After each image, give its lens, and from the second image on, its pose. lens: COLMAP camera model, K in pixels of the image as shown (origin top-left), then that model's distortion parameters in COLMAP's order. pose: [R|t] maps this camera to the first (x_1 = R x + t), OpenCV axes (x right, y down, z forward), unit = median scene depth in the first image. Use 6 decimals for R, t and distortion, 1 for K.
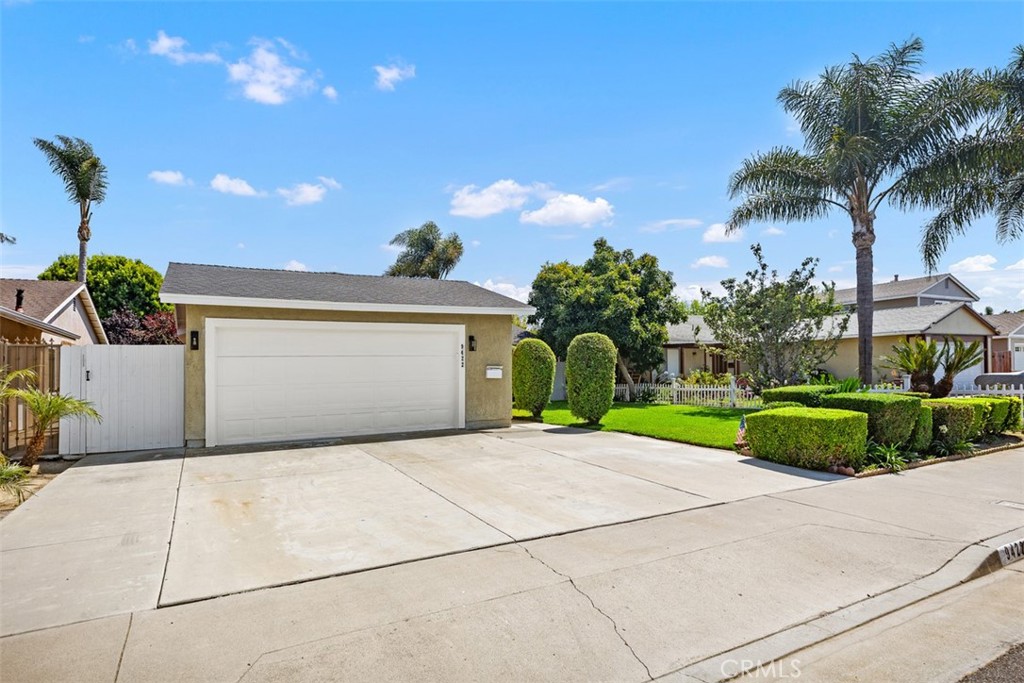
lens RADIAL K [[502.0, 0, 508.9], [0, 502.0, 371.3], [0, 0, 1]] dist [0.000613, -0.000007]
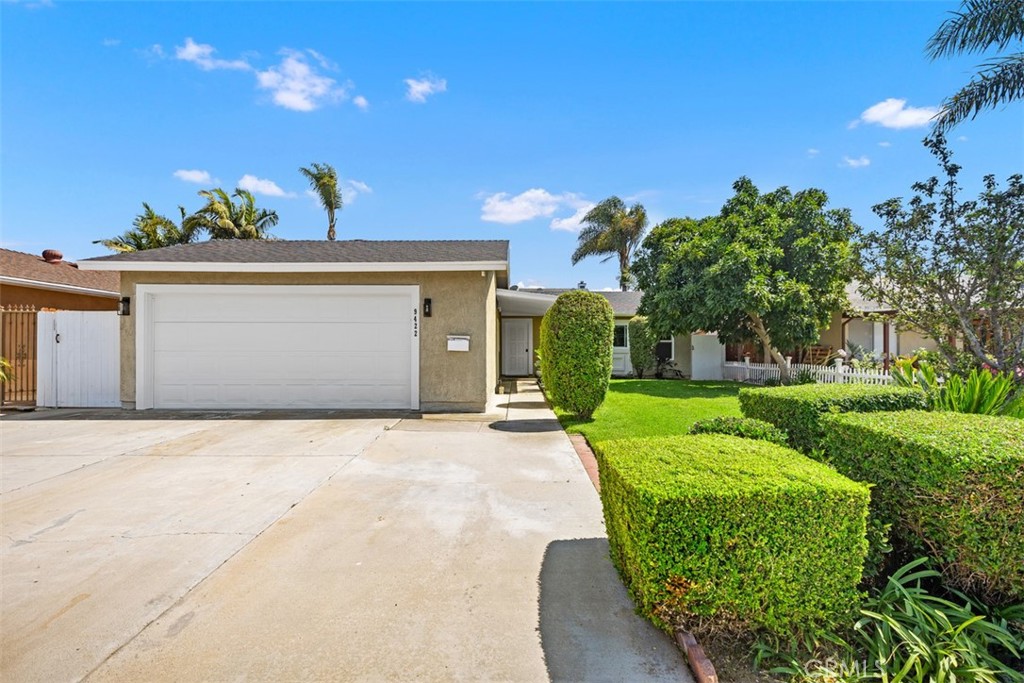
lens RADIAL K [[460.7, 0, 510.9], [0, 460.7, 339.4], [0, 0, 1]] dist [0.003749, 0.000482]
pose [[0.889133, 0.014714, -0.457412, 0.392102], [-0.018599, 0.999819, -0.003991, -0.003085], [0.457271, 0.012056, 0.889246, 0.385356]]
